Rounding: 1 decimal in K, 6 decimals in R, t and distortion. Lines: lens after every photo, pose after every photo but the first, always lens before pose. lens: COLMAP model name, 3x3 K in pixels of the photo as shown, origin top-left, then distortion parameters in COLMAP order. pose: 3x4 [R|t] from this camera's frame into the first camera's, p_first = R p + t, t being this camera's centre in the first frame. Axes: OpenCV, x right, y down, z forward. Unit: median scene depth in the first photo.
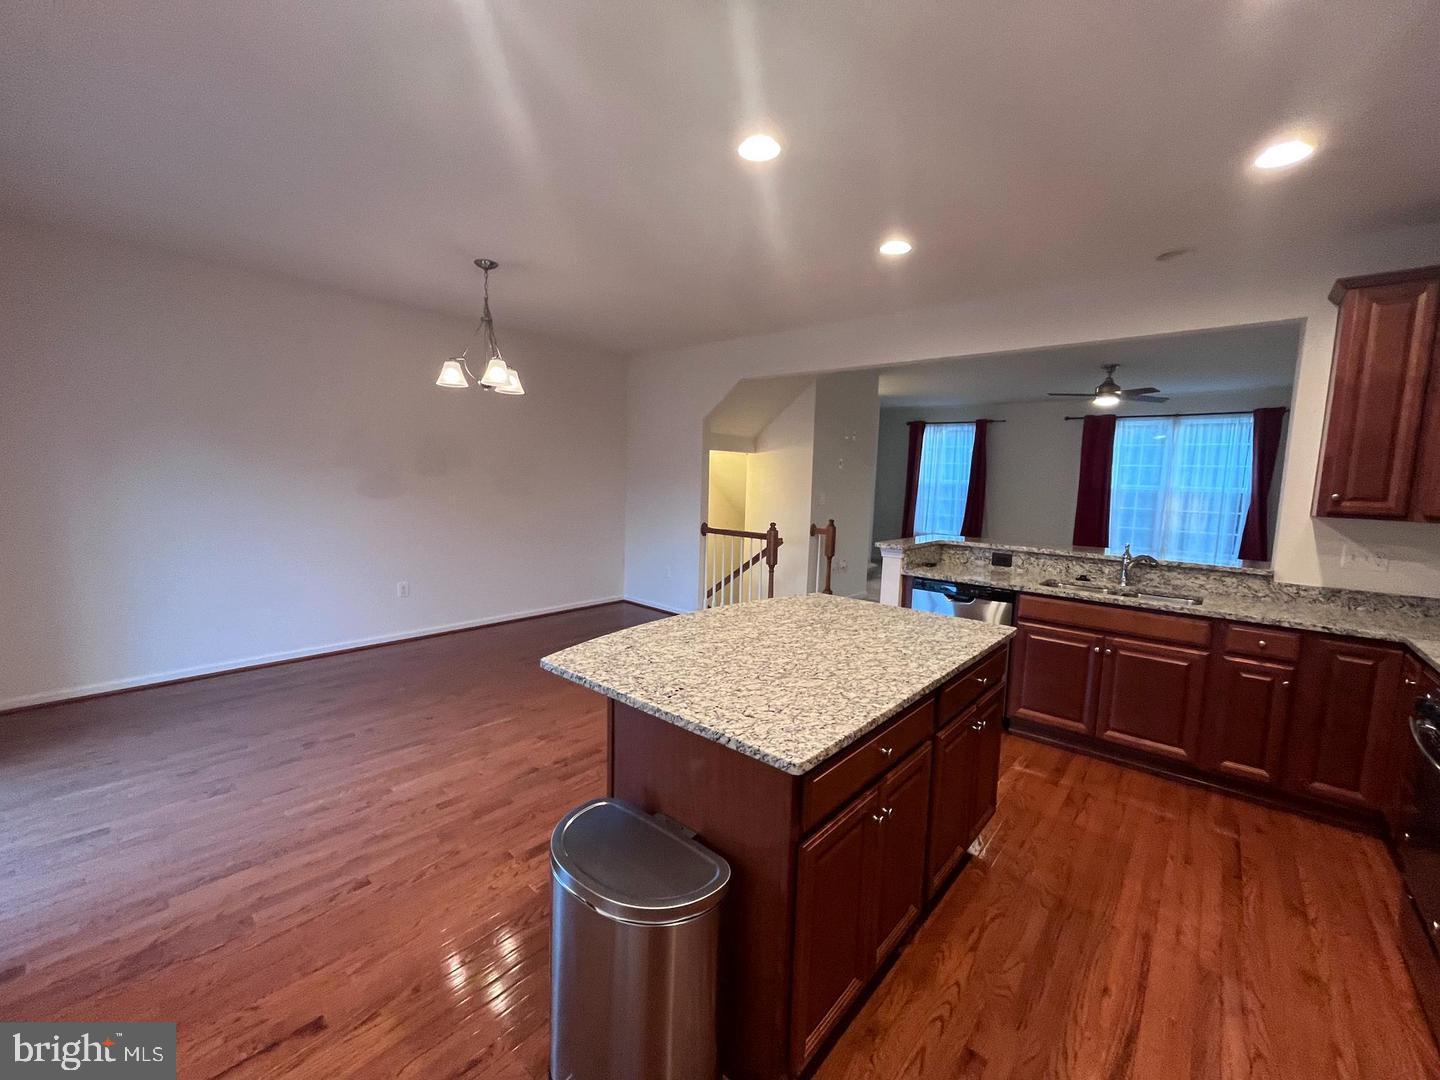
lens RADIAL K [[586.0, 0, 717.0], [0, 586.0, 537.2], [0, 0, 1]] dist [-0.003957, 0.000314]
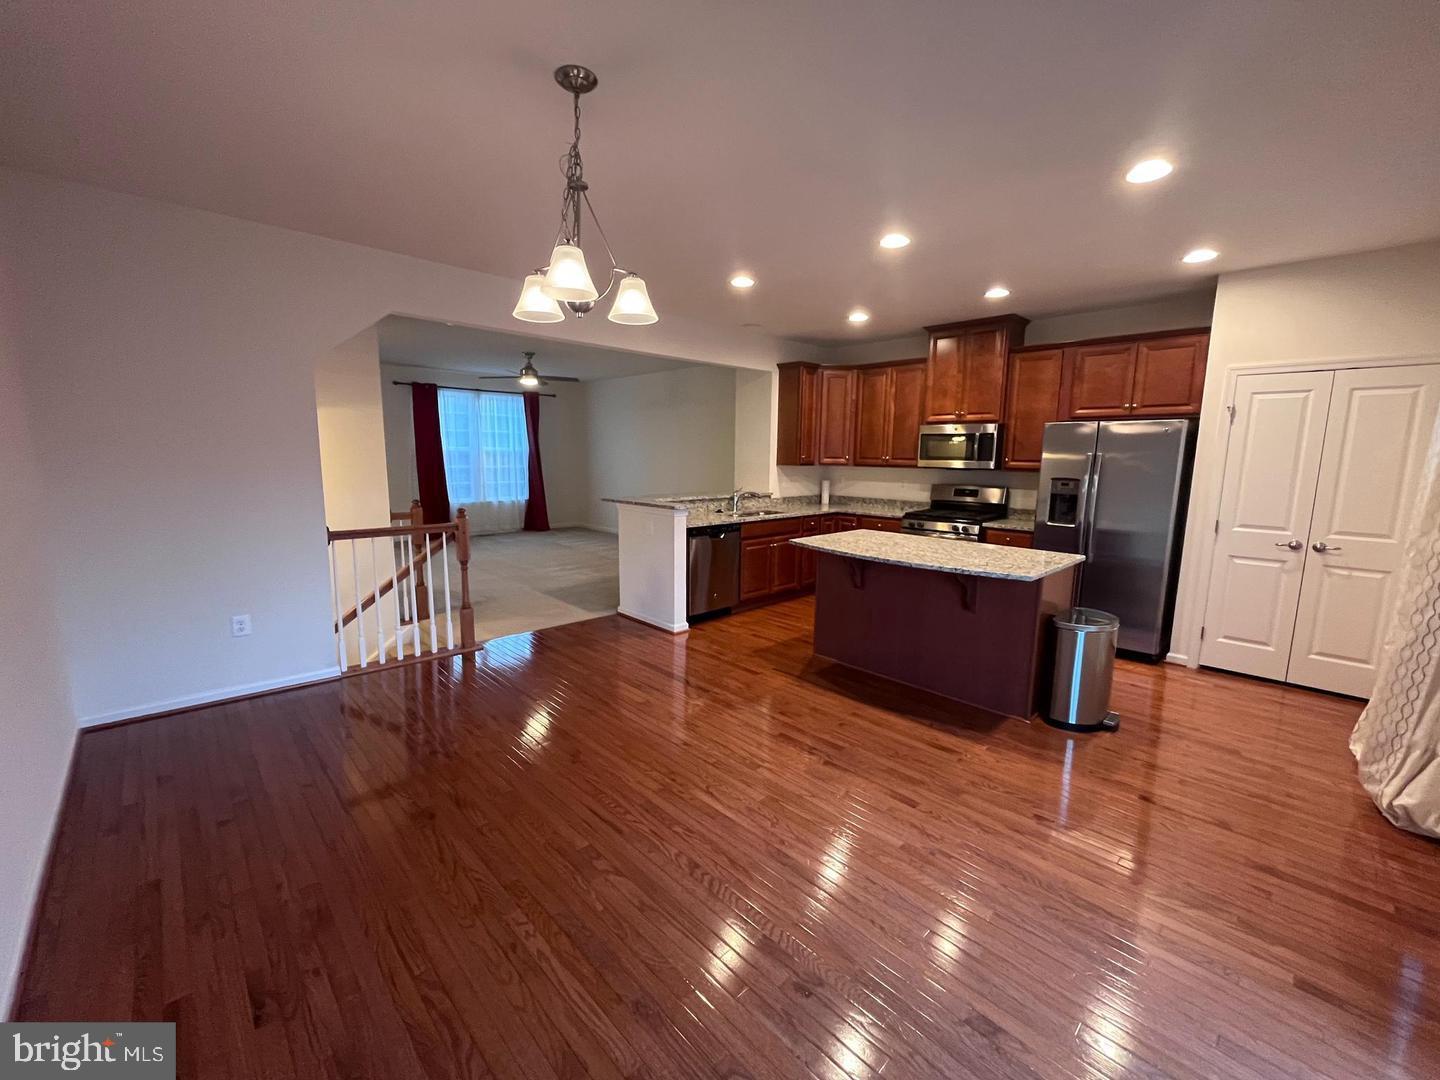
lens RADIAL K [[586.0, 0, 717.0], [0, 586.0, 537.2], [0, 0, 1]] dist [-0.003957, 0.000314]
pose [[0.092167, -0.171559, 0.980853, -0.530646], [0.091528, 0.982335, 0.163218, -0.067512], [-0.991528, 0.074732, 0.106242, 0.452779]]
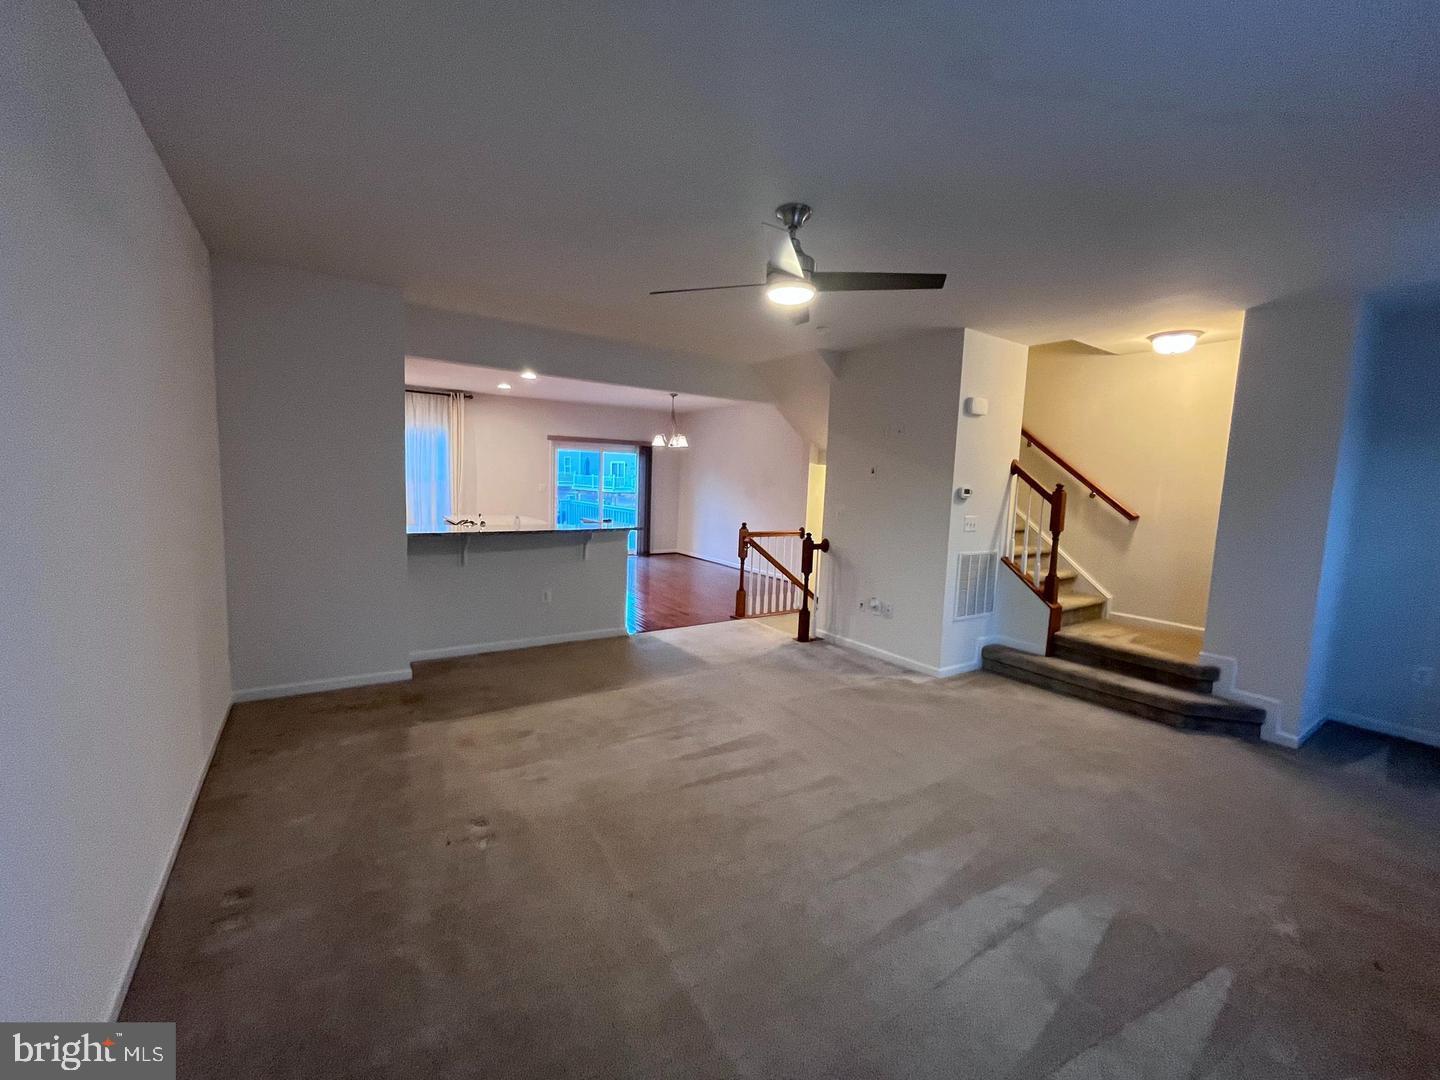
lens RADIAL K [[586.0, 0, 717.0], [0, 586.0, 537.2], [0, 0, 1]] dist [-0.003957, 0.000314]
pose [[-0.254284, 0.061294, -0.965185, 0.996329], [-0.136677, 0.985696, 0.098605, -0.087826], [0.957423, 0.156993, -0.242270, 0.983950]]
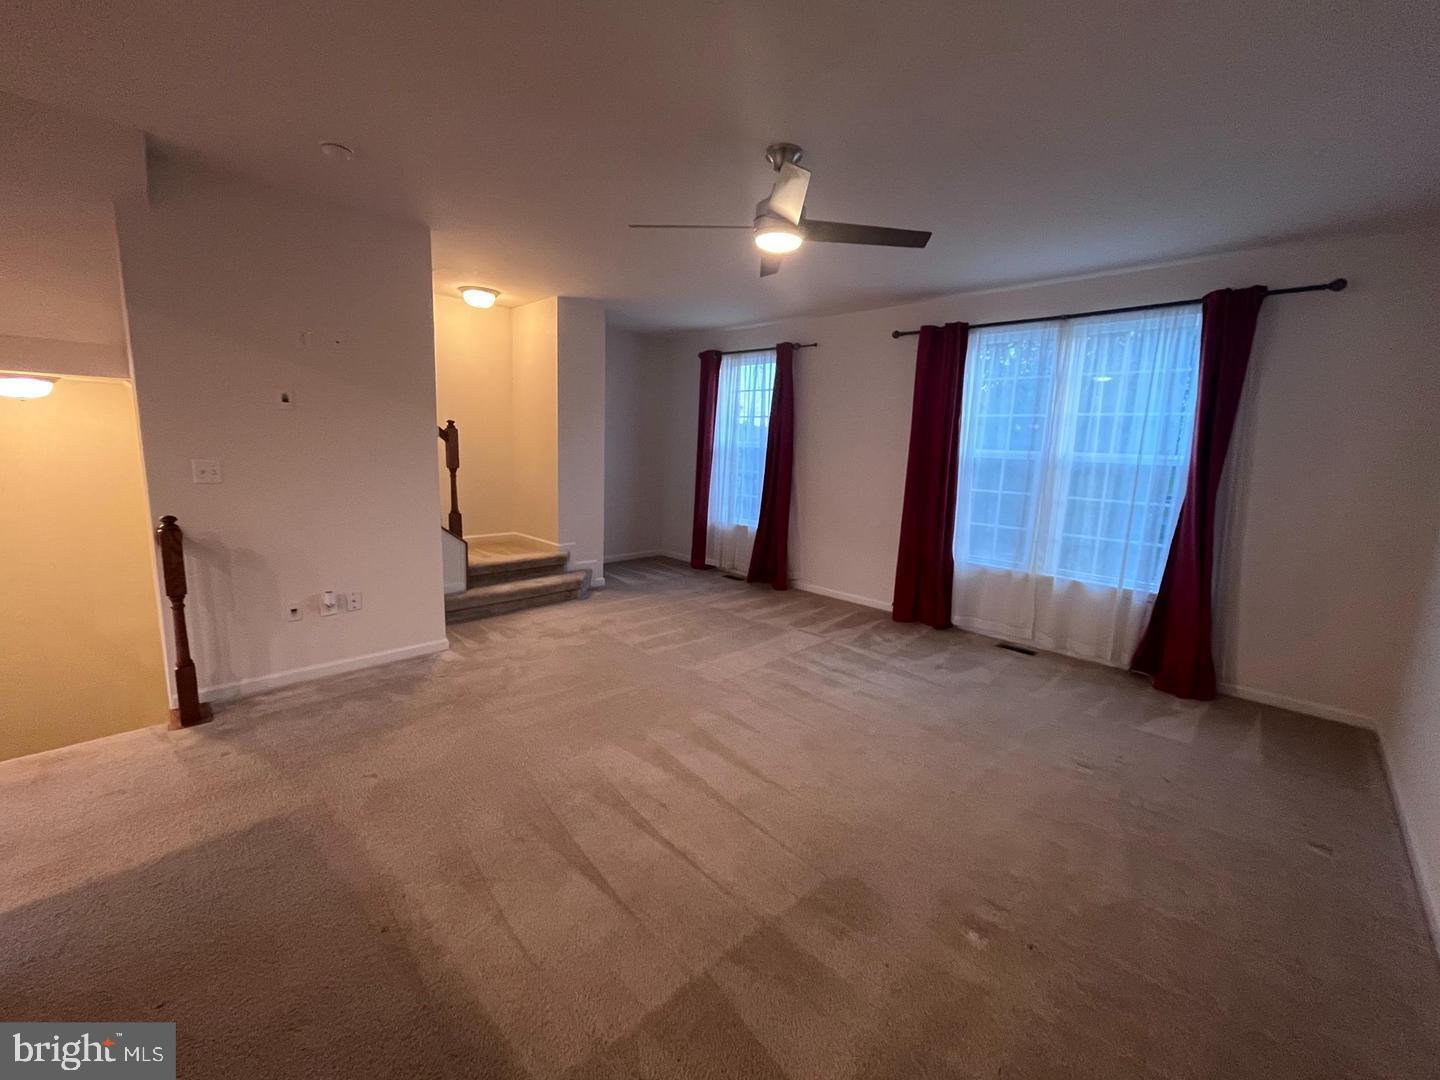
lens RADIAL K [[586.0, 0, 717.0], [0, 586.0, 537.2], [0, 0, 1]] dist [-0.003957, 0.000314]
pose [[0.999020, 0.011015, -0.042871, 0.581068], [-0.008732, 0.998552, 0.053079, -0.040419], [0.043393, -0.052653, 0.997670, 0.522691]]
